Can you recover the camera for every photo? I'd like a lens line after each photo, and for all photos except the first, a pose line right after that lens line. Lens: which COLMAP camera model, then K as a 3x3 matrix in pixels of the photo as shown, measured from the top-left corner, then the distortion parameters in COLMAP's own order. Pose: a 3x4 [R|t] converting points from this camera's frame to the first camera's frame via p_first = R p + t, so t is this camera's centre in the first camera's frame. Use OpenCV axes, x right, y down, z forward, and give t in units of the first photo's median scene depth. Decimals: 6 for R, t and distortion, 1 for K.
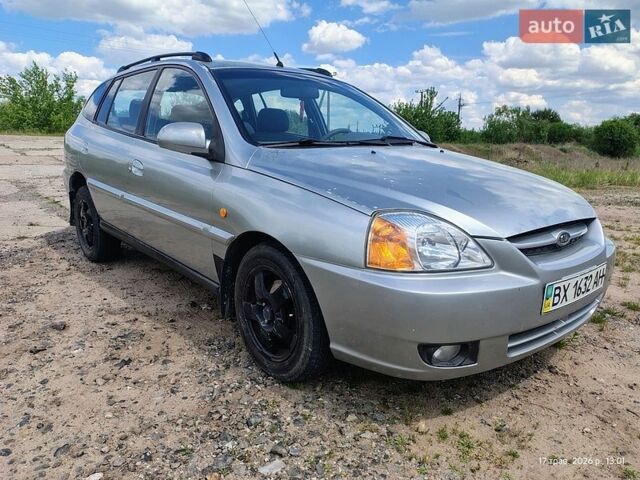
lens RADIAL K [[497.8, 0, 321.8], [0, 497.8, 243.8], [0, 0, 1]] dist [0.008150, -0.006697]
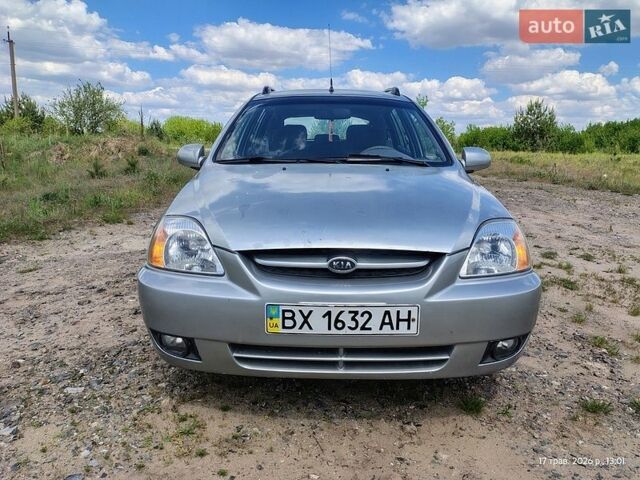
lens RADIAL K [[493.2, 0, 320.0], [0, 493.2, 240.0], [0, 0, 1]] dist [0.069221, -0.104539]
pose [[0.757584, 0.107878, -0.643761, 0.923742], [-0.132659, 0.991112, 0.009971, -0.054178], [0.639115, 0.077847, 0.765162, 0.242477]]
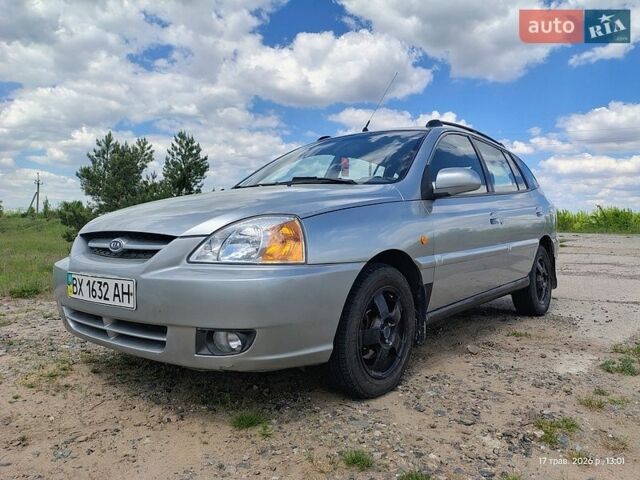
lens RADIAL K [[493.2, 0, 320.0], [0, 493.2, 240.0], [0, 0, 1]] dist [0.069221, -0.104539]
pose [[0.180604, -0.006237, -0.983536, 1.446538], [-0.215676, 0.975391, -0.045790, -0.061419], [0.959618, 0.220395, 0.174815, 1.100237]]
